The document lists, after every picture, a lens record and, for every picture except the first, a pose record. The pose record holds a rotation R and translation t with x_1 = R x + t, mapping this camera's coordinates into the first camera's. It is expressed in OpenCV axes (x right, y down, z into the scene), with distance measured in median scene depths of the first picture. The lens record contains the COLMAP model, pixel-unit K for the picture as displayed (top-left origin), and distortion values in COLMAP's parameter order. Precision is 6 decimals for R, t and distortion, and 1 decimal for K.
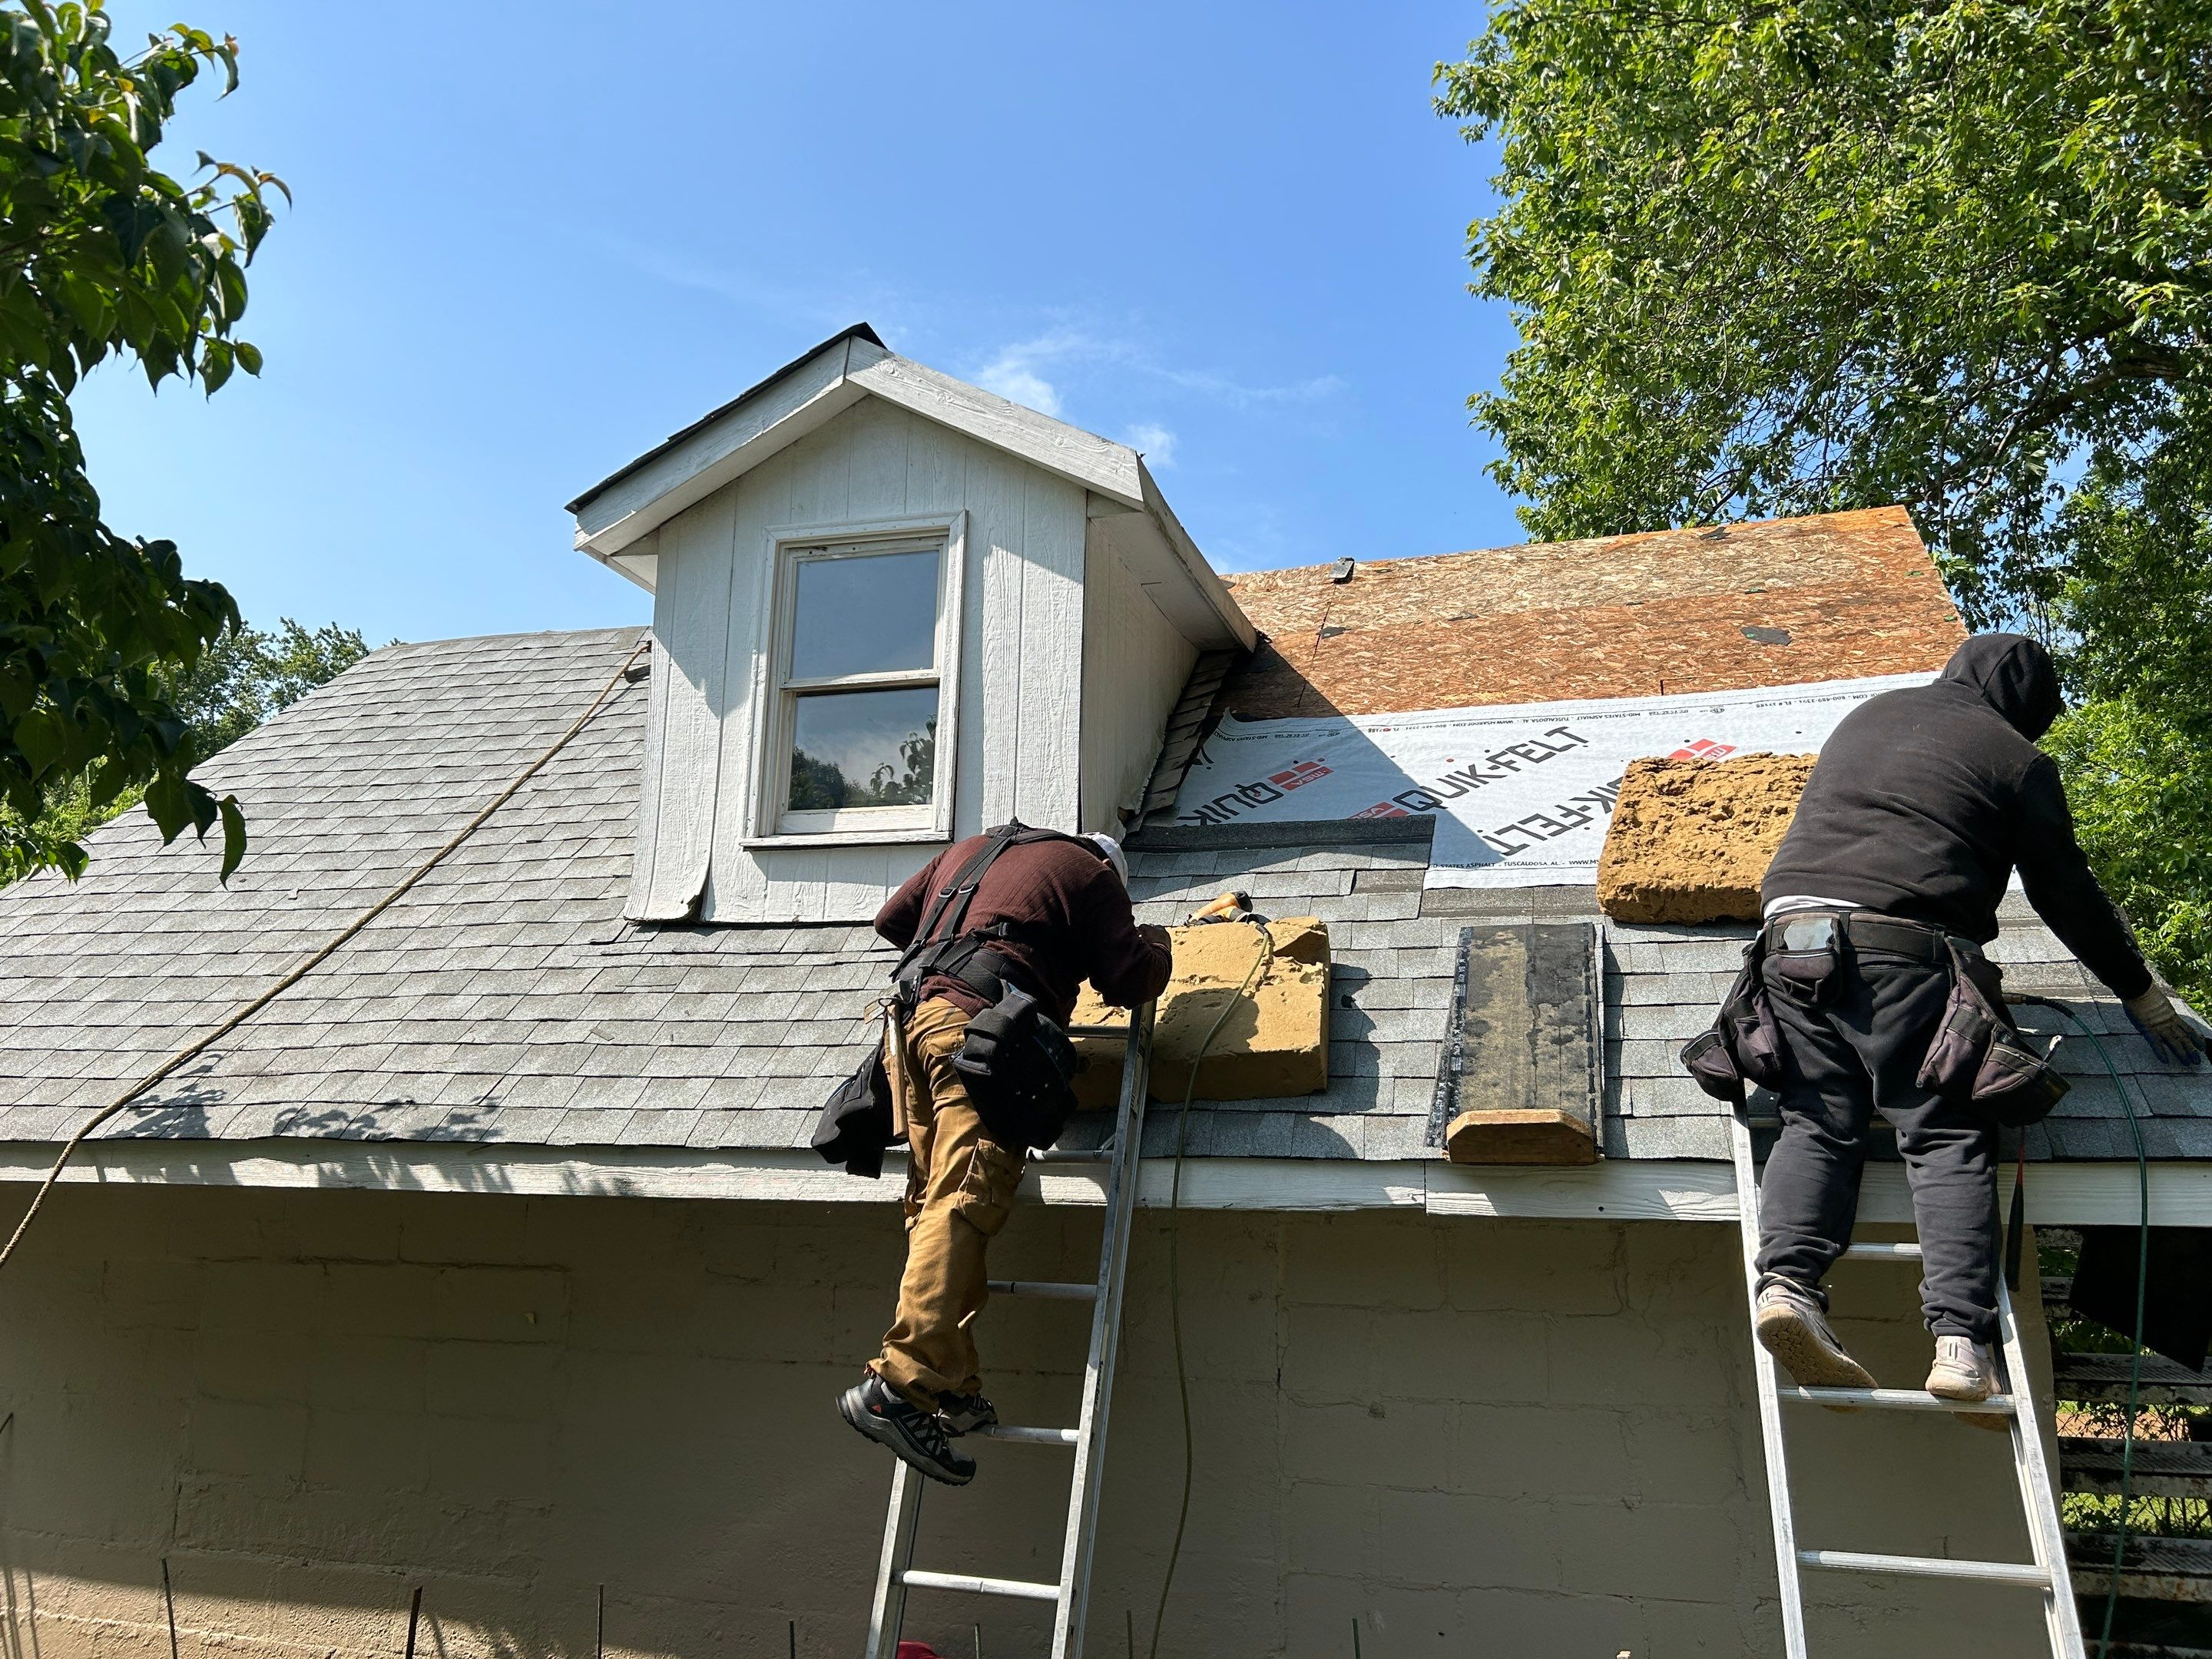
lens RADIAL K [[1653.8, 0, 1106.0], [0, 1653.8, 829.5], [0, 0, 1]] dist [0.093891, -0.092166]
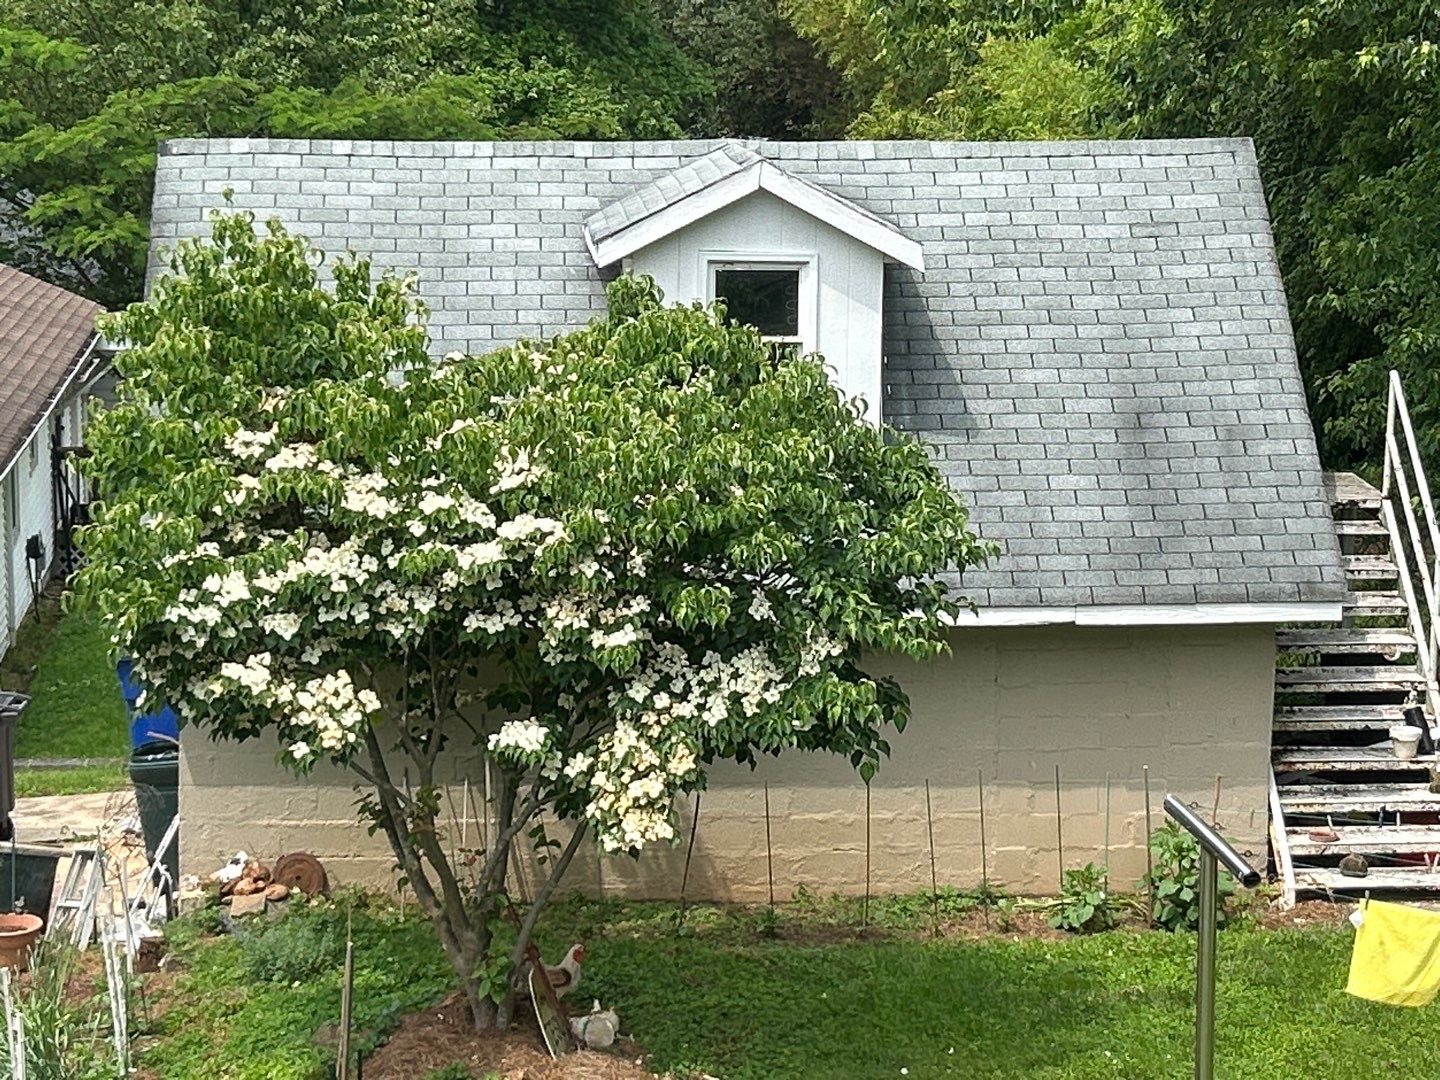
lens RADIAL K [[3389.0, 0, 719.8], [0, 3389.0, 480.9], [0, 0, 1]] dist [0.366340, -0.688495]
pose [[0.934441, -0.062071, 0.350667, -1.464388], [-0.062800, 0.940539, 0.333829, -1.157398], [-0.350537, -0.333966, 0.874980, -2.282351]]
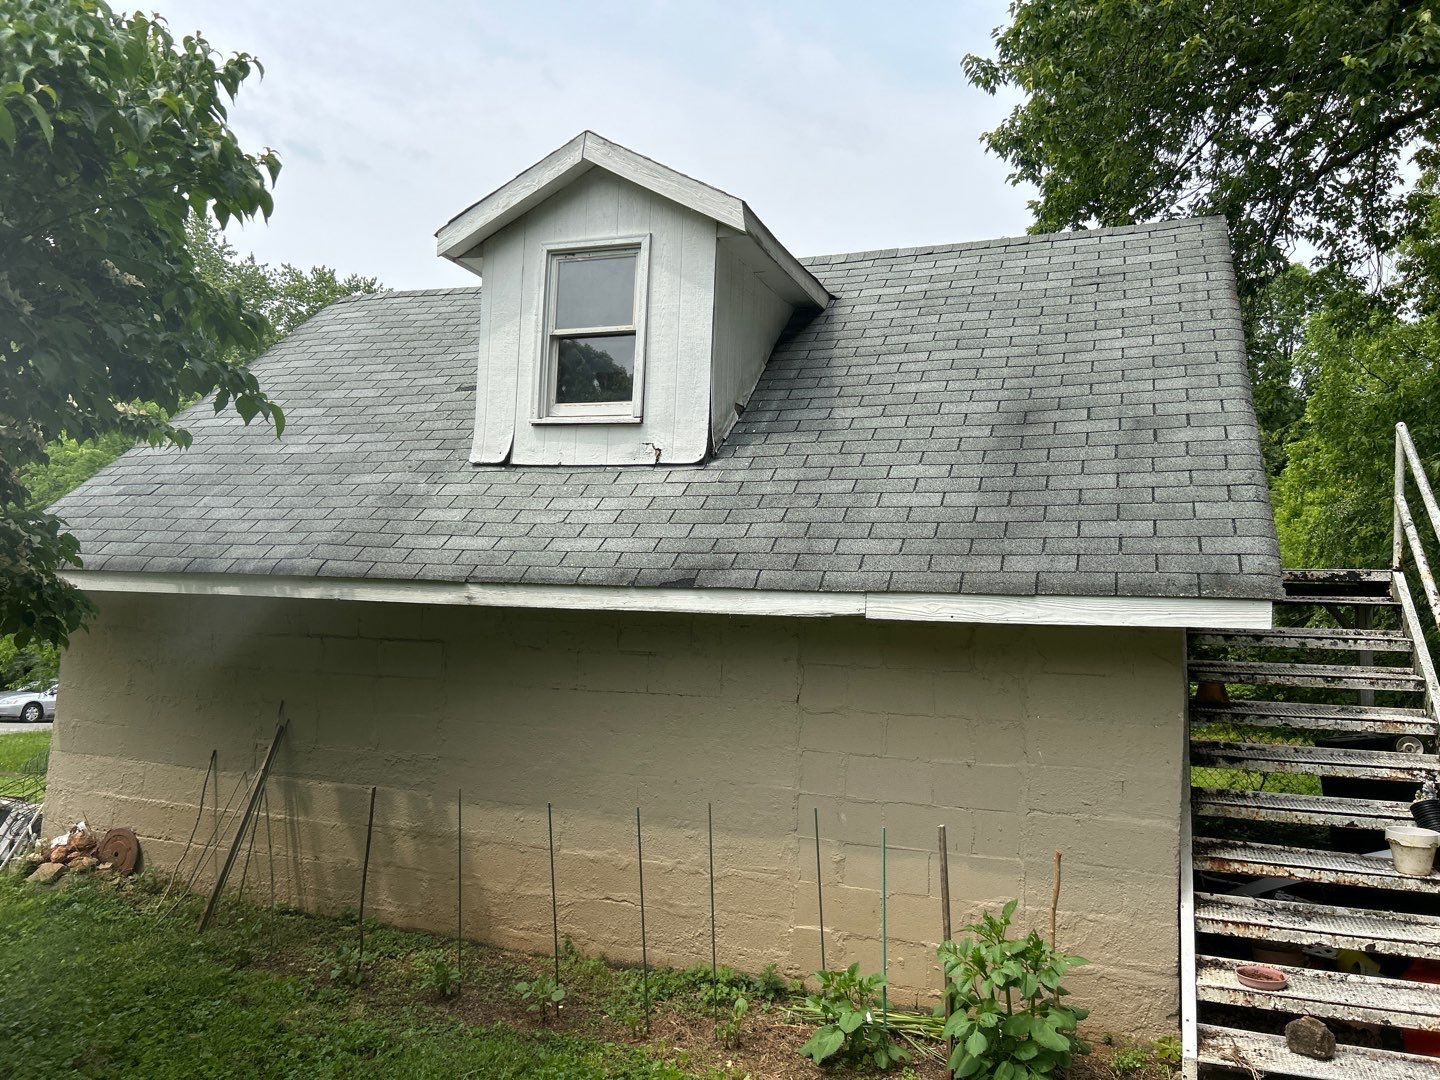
lens RADIAL K [[1057.1, 0, 722.7], [0, 1057.1, 534.5], [0, 0, 1]] dist [0.081905, -0.077600]
pose [[0.997734, 0.012592, -0.066094, 0.068516], [-0.003855, 0.991415, 0.130697, -0.020697], [0.067172, -0.130146, 0.989217, -0.155389]]
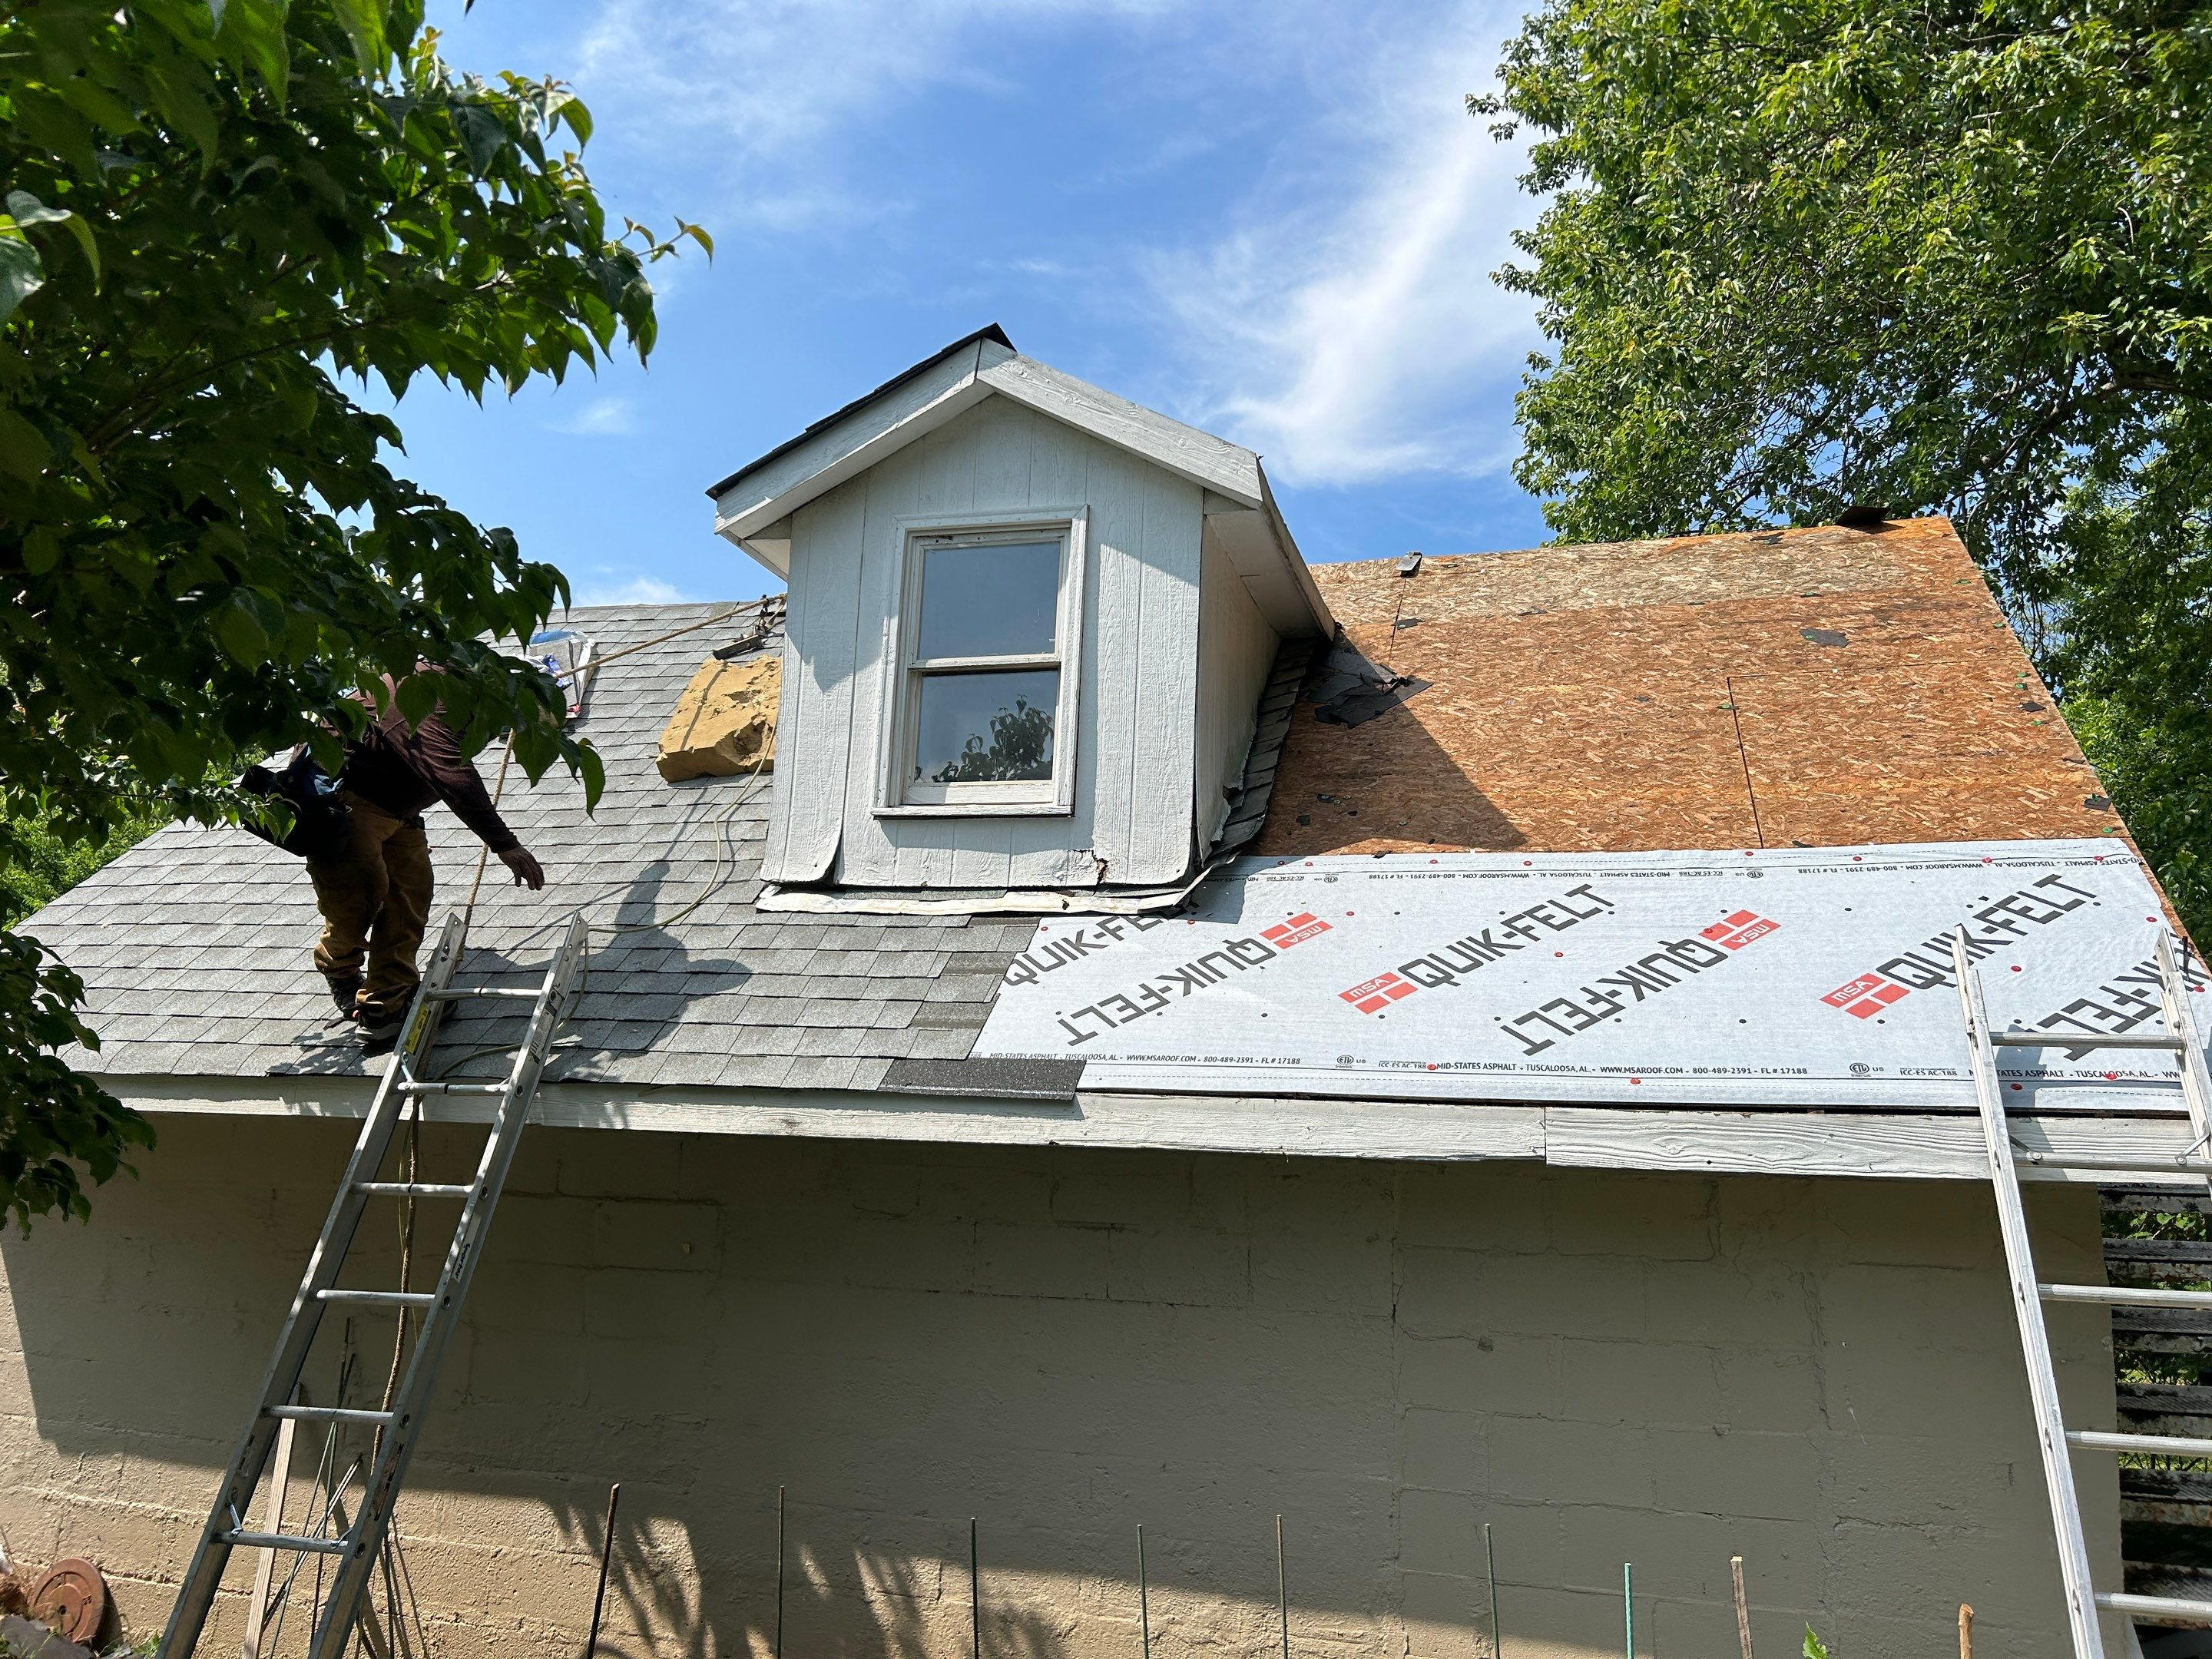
lens RADIAL K [[1623.8, 0, 1110.1], [0, 1623.8, 821.0], [0, 0, 1]] dist [0.081905, -0.077600]
pose [[0.999729, 0.020842, 0.010380, -0.072519], [-0.020965, 0.999710, 0.011836, -0.001615], [-0.010130, -0.012050, 0.999876, -0.047482]]
